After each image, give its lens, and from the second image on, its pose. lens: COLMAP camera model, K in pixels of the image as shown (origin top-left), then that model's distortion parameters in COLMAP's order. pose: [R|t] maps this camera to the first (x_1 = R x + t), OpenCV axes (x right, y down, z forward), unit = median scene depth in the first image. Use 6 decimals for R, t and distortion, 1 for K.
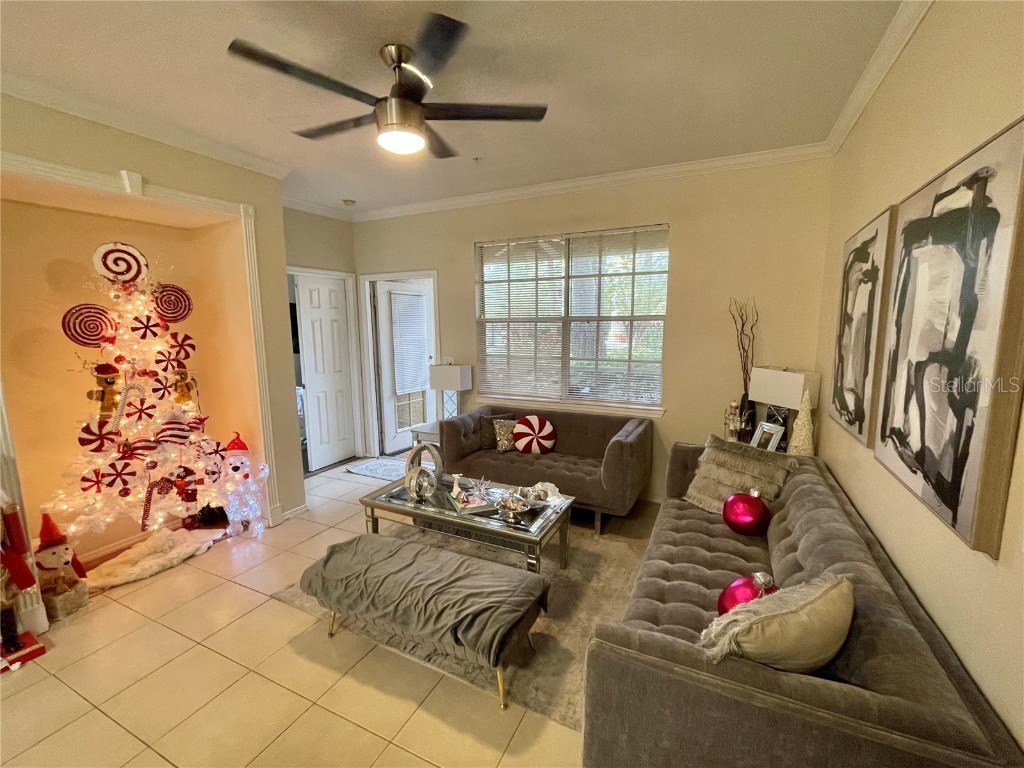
lens RADIAL K [[444.8, 0, 511.7], [0, 444.8, 387.4], [0, 0, 1]] dist [-0.000544, -0.000072]
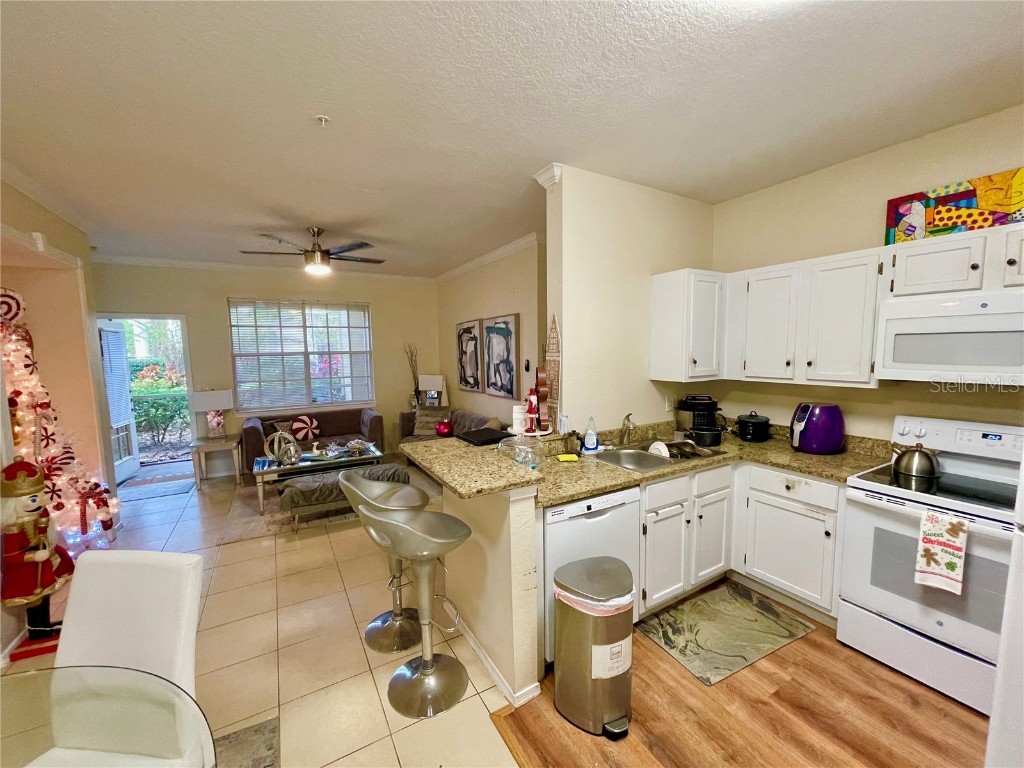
lens RADIAL K [[411.3, 0, 511.7], [0, 411.3, 387.2], [0, 0, 1]] dist [0.000367, 0.000083]
pose [[0.554841, -0.077155, 0.828371, -1.314514], [0.132227, 0.991212, 0.003757, 0.099503], [-0.821381, 0.107448, 0.560167, -0.720094]]
